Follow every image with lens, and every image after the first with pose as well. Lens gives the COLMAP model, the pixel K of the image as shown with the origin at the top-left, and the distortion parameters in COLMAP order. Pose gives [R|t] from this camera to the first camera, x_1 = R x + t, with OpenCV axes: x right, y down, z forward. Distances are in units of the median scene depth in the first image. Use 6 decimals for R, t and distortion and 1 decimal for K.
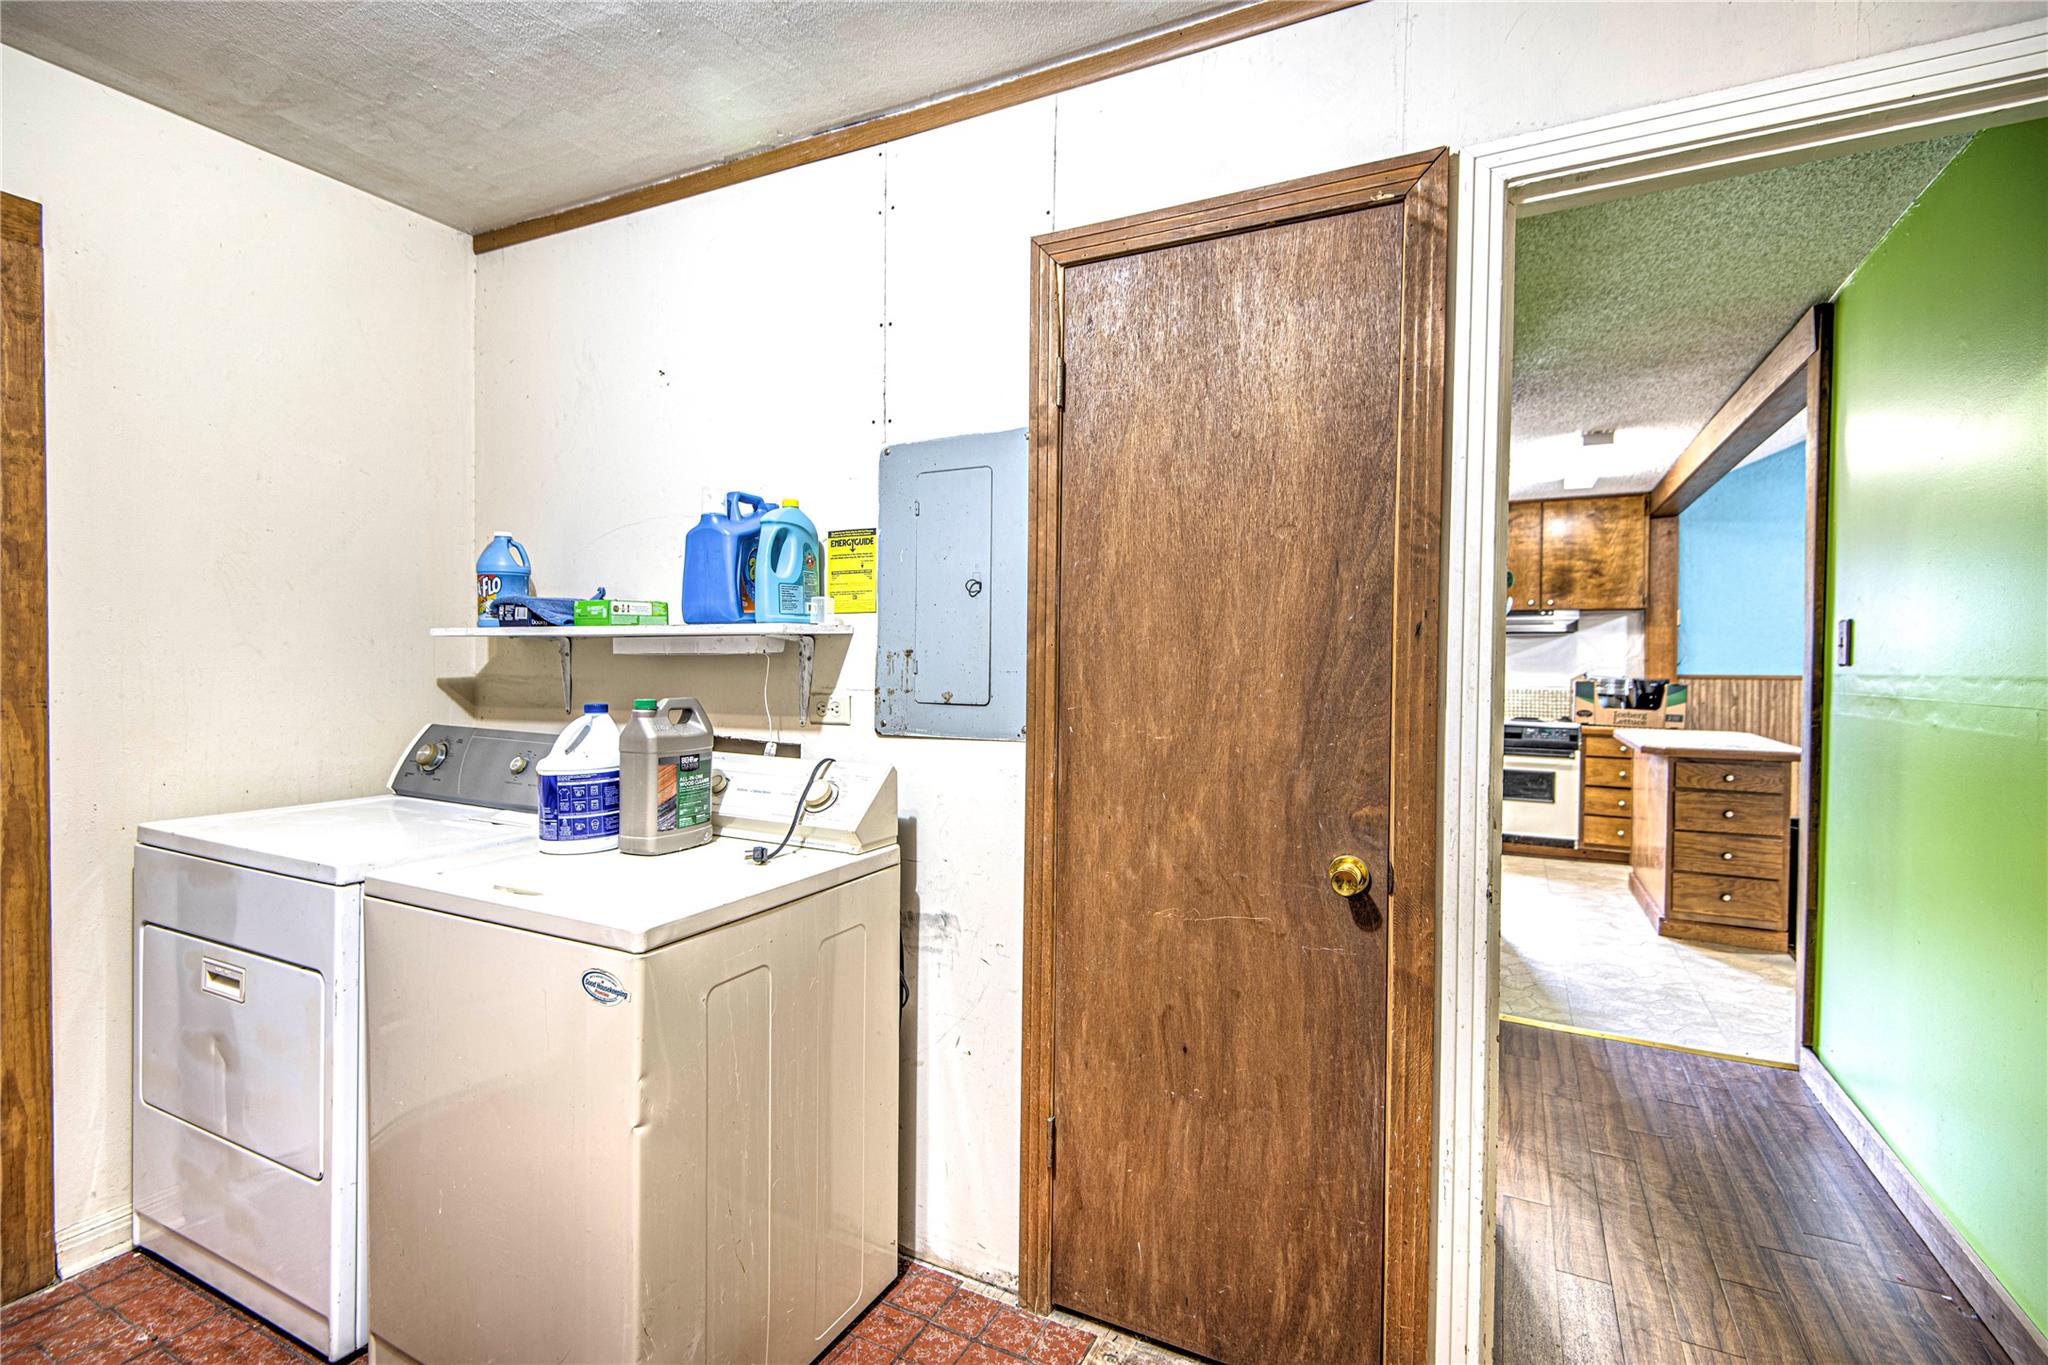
lens RADIAL K [[933.3, 0, 1031.9], [0, 933.3, 676.1], [0, 0, 1]] dist [0.017015, -0.008228]
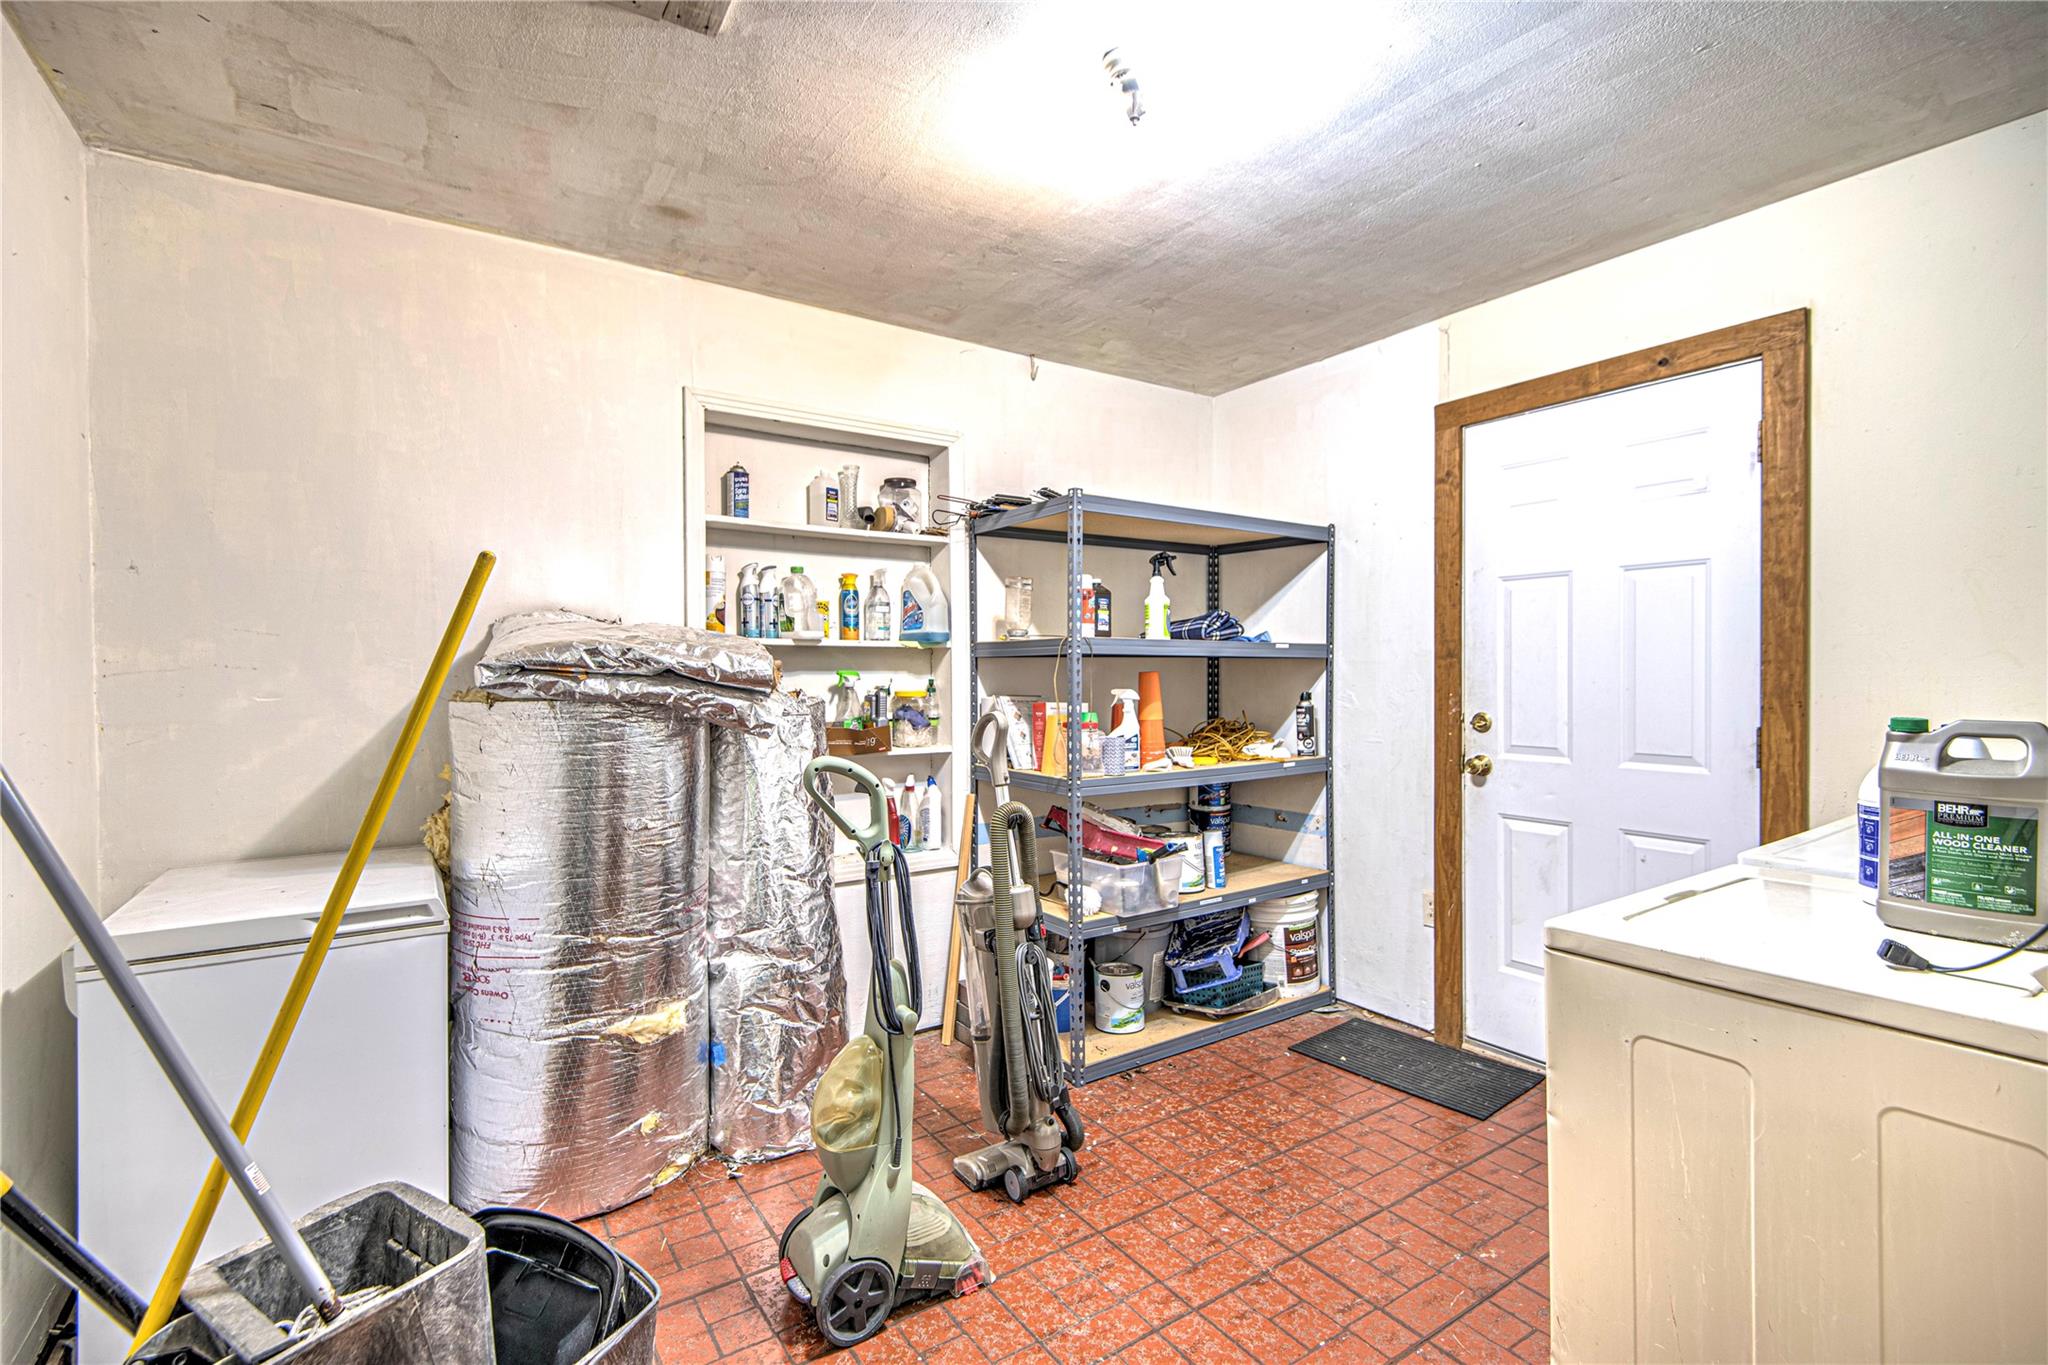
lens RADIAL K [[933.3, 0, 1023.3], [0, 933.3, 675.8], [0, 0, 1]] dist [0.017015, -0.008228]
pose [[-0.484543, 0.003054, -0.874762, 0.562675], [-0.014643, 0.999825, 0.011602, -0.007571], [0.874645, 0.018431, -0.484414, 0.710459]]
